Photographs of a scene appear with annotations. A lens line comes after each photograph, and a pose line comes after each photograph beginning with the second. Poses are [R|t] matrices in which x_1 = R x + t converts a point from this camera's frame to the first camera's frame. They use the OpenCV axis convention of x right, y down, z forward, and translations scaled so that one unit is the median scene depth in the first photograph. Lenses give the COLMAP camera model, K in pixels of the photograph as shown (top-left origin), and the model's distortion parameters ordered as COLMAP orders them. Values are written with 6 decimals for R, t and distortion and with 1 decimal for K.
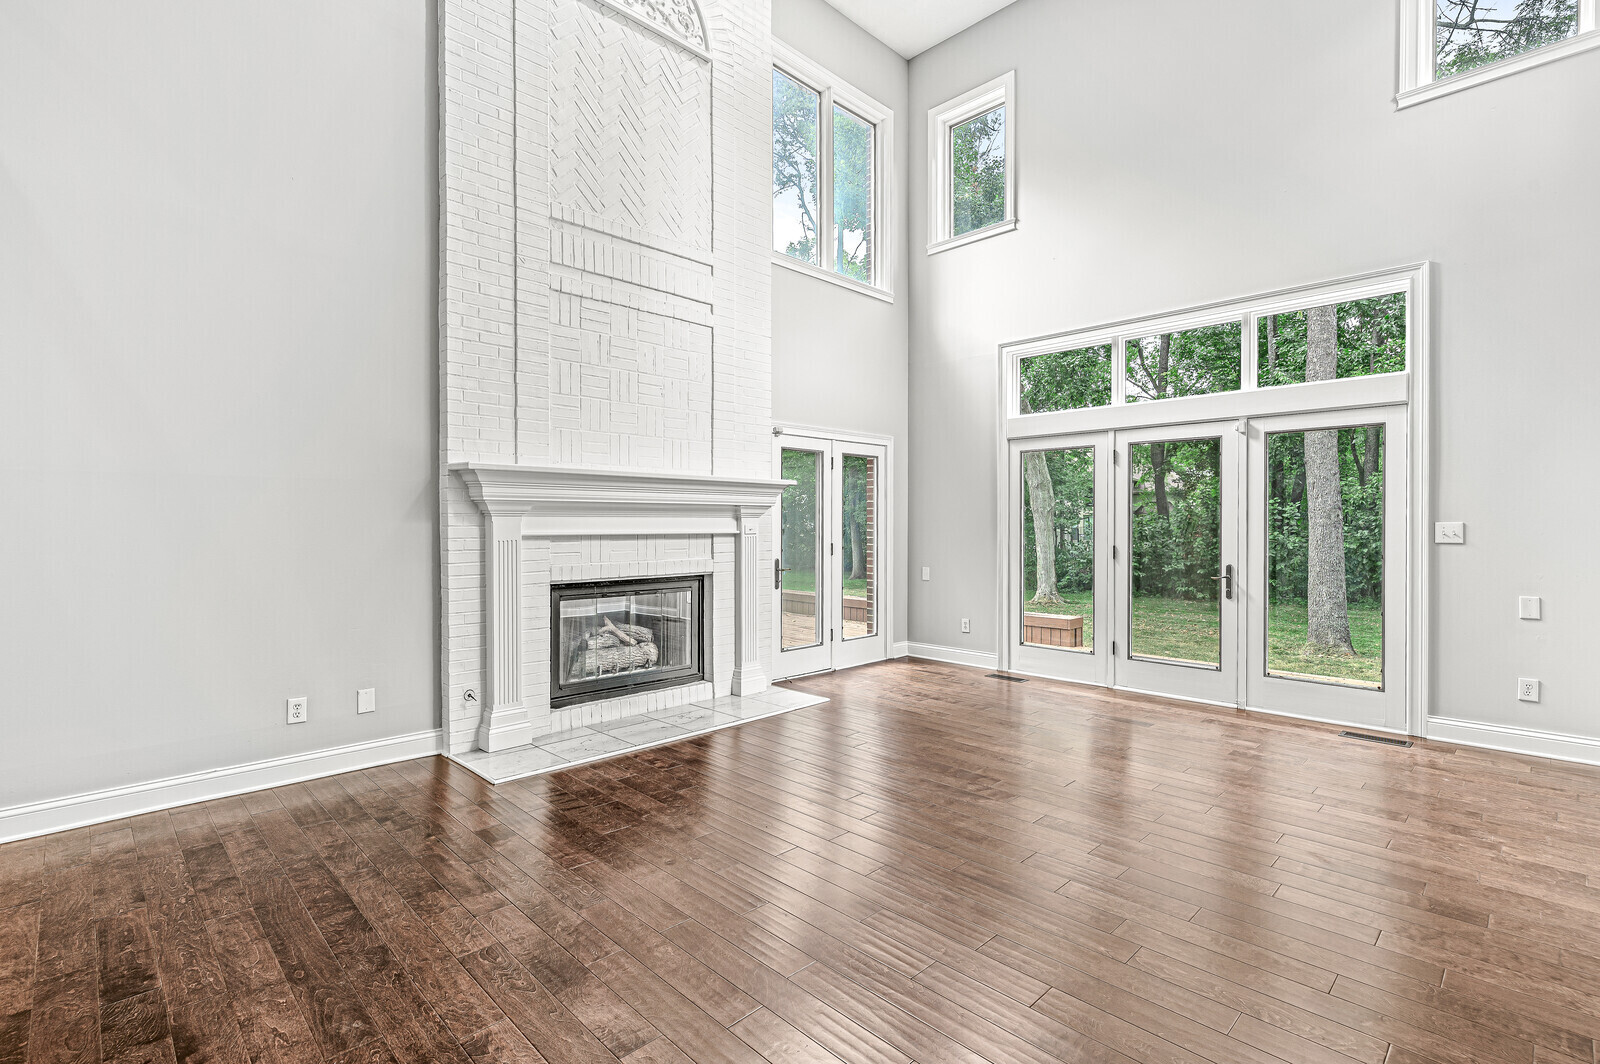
lens RADIAL K [[732.0, 0, 801.0], [0, 732.0, 527.4], [0, 0, 1]] dist [-0.000660, -0.000184]
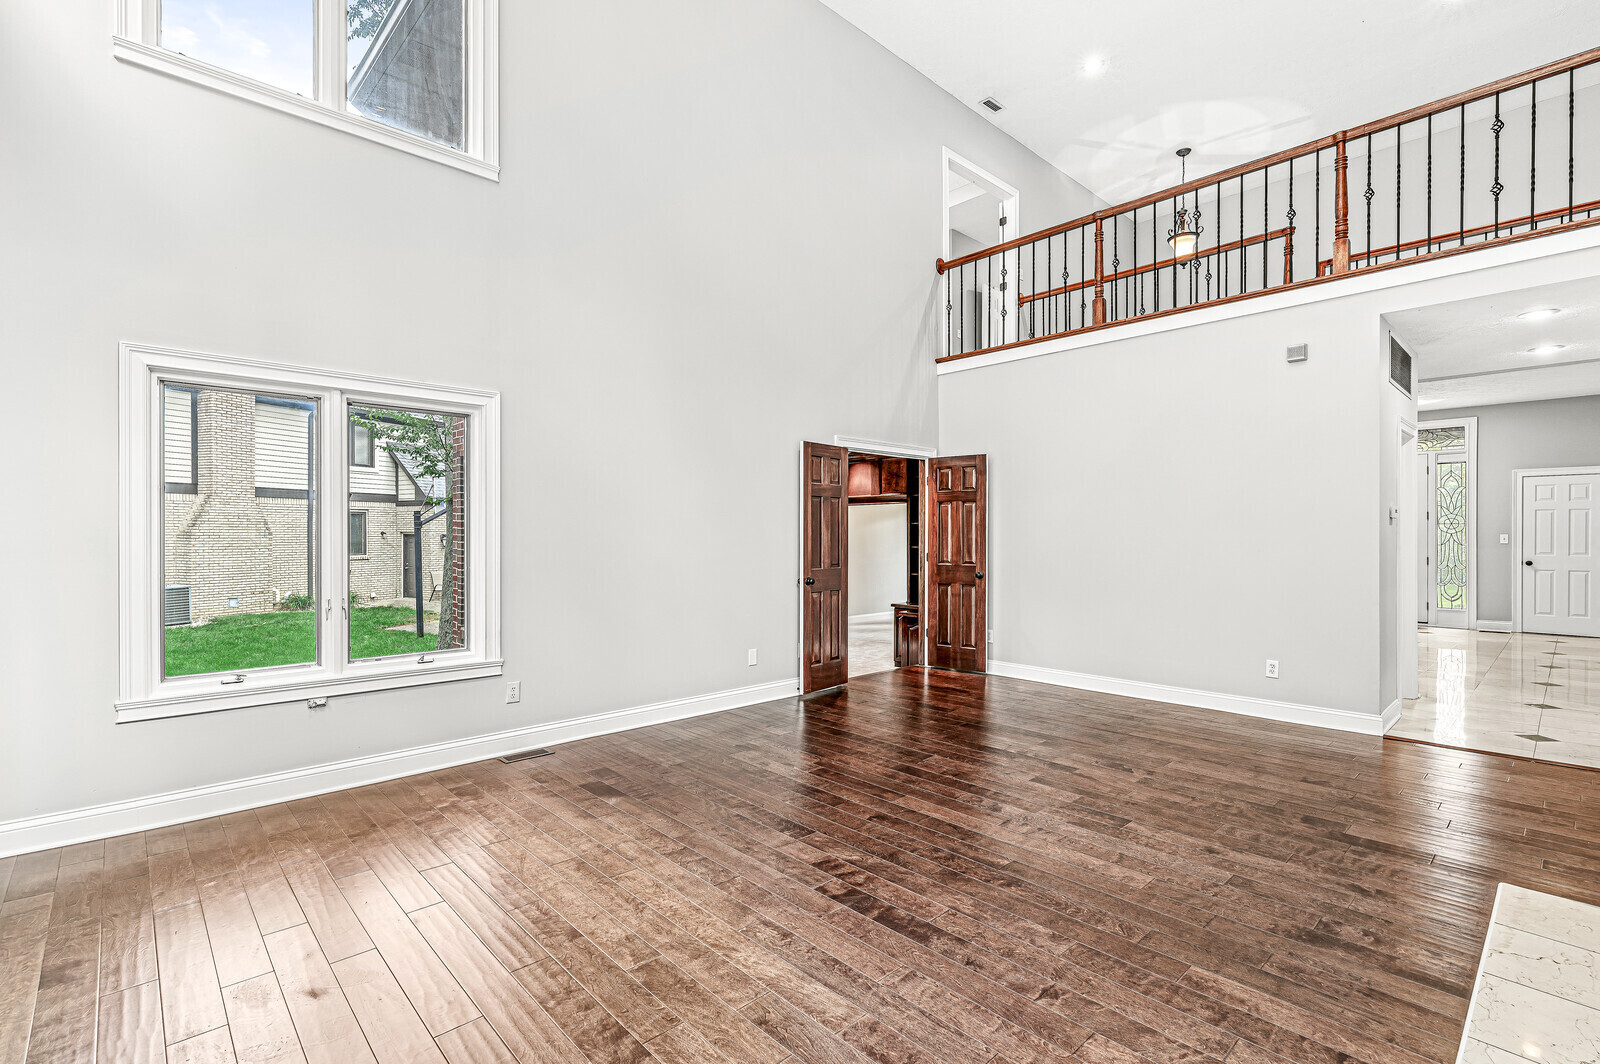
lens RADIAL K [[732.0, 0, 801.0], [0, 732.0, 527.4], [0, 0, 1]] dist [-0.000660, -0.000184]
pose [[-0.999667, 0.001582, 0.025767, 0.279130], [0.001549, 0.999998, -0.001308, -0.014827], [-0.025769, -0.001267, -0.999667, 1.802723]]
